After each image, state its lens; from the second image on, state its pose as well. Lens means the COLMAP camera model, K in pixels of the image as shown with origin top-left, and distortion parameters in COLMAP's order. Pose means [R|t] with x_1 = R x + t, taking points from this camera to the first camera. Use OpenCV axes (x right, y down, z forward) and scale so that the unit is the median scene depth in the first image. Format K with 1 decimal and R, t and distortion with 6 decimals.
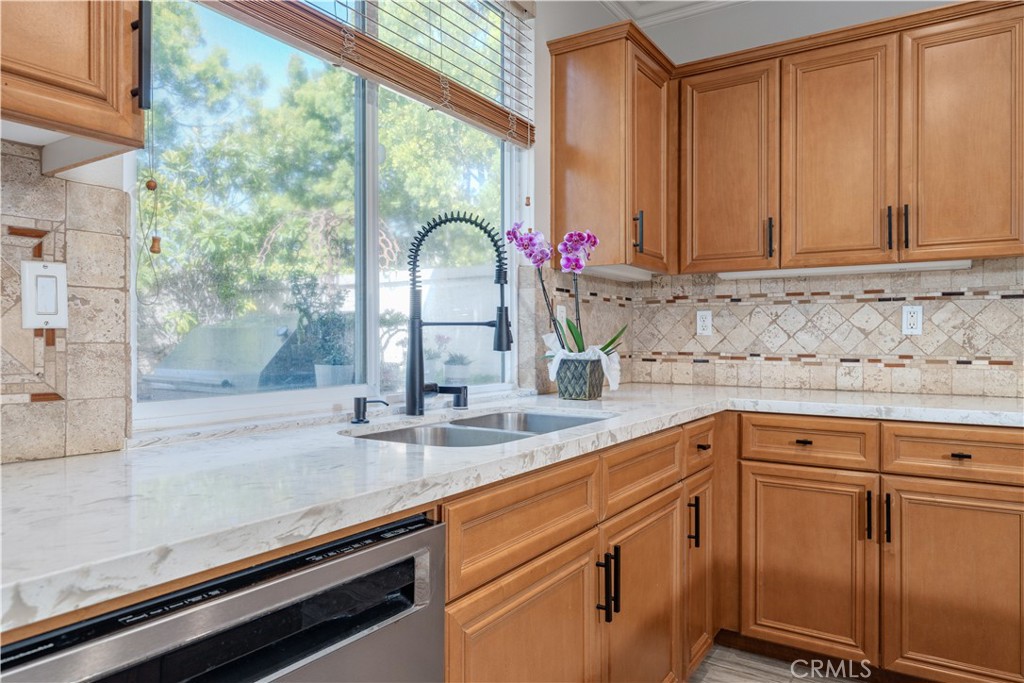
lens RADIAL K [[692.3, 0, 508.4], [0, 692.3, 338.1], [0, 0, 1]] dist [0.006479, 0.000258]
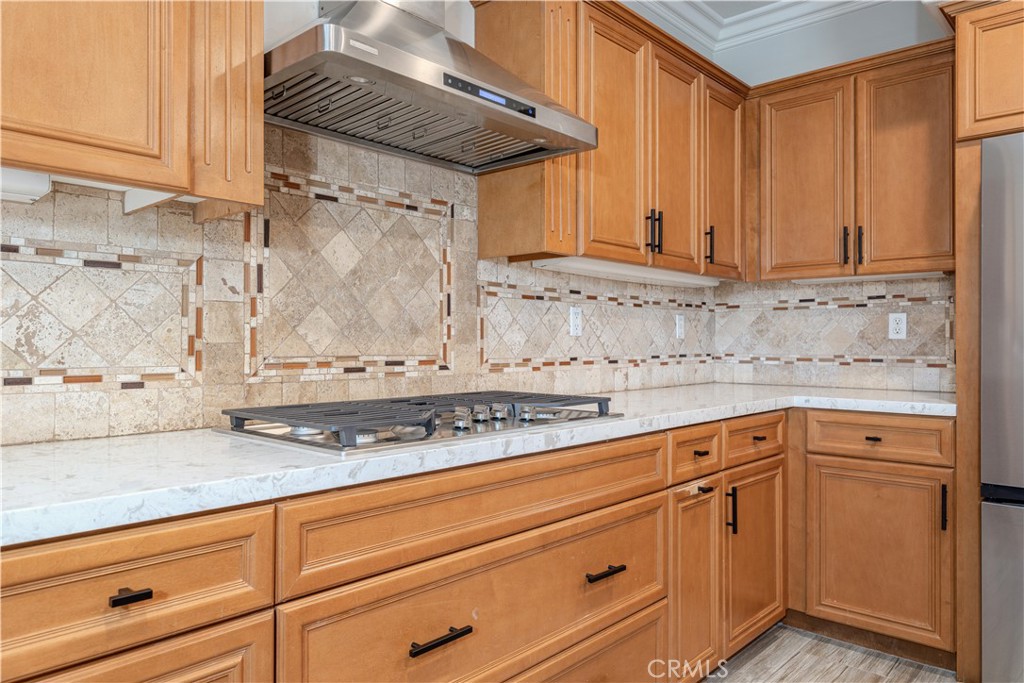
lens RADIAL K [[692.3, 0, 517.0], [0, 692.3, 343.7], [0, 0, 1]] dist [0.006479, 0.000258]
pose [[0.154989, -0.001359, 0.987915, 0.193278], [-0.005285, 0.999984, 0.002205, 0.003543], [-0.987902, -0.005563, 0.154980, 0.534239]]
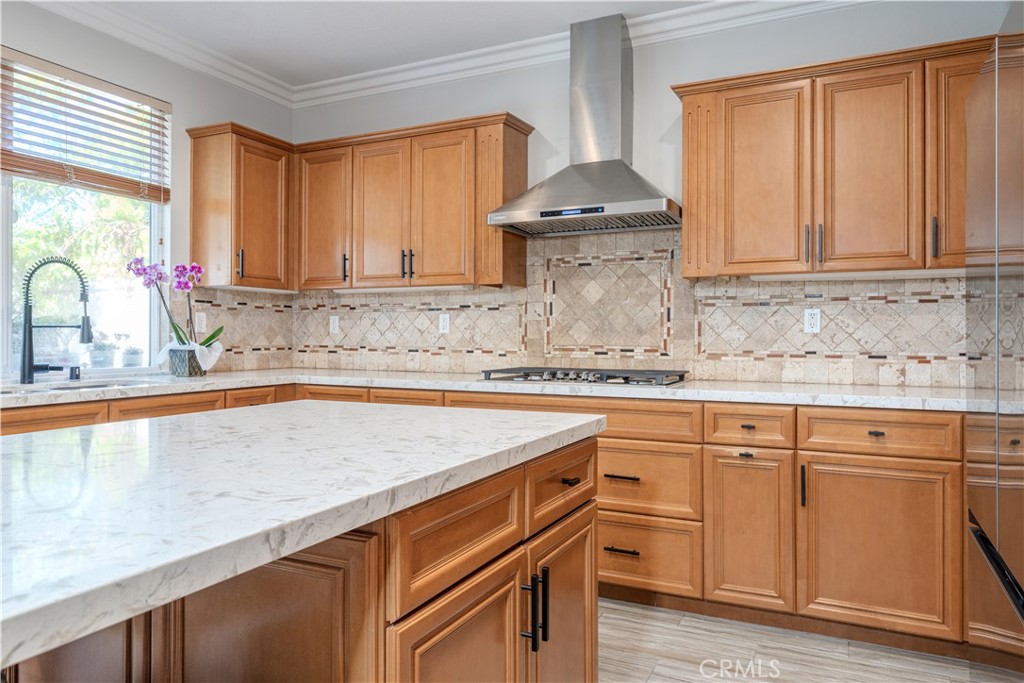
lens RADIAL K [[692.3, 0, 505.6], [0, 692.3, 327.5], [0, 0, 1]] dist [0.006479, 0.000258]
pose [[0.992236, 0.002805, 0.124339, 0.530951], [-0.001641, 0.999954, -0.009465, -0.003642], [-0.124360, 0.009188, 0.992195, -0.502062]]
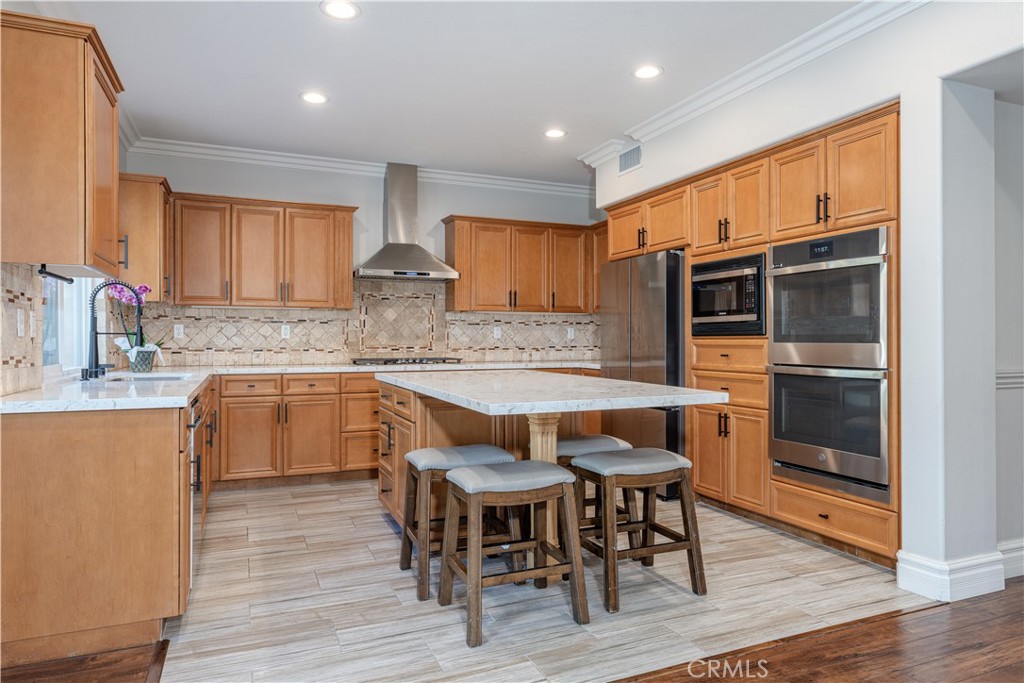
lens RADIAL K [[632.5, 0, 516.0], [0, 632.5, 345.5], [0, 0, 1]] dist [0.007949, -0.000910]
pose [[0.557304, -0.008308, 0.830267, -0.693524], [-0.001987, 0.999934, 0.011339, -0.005932], [-0.830306, -0.007969, 0.557251, -0.744497]]
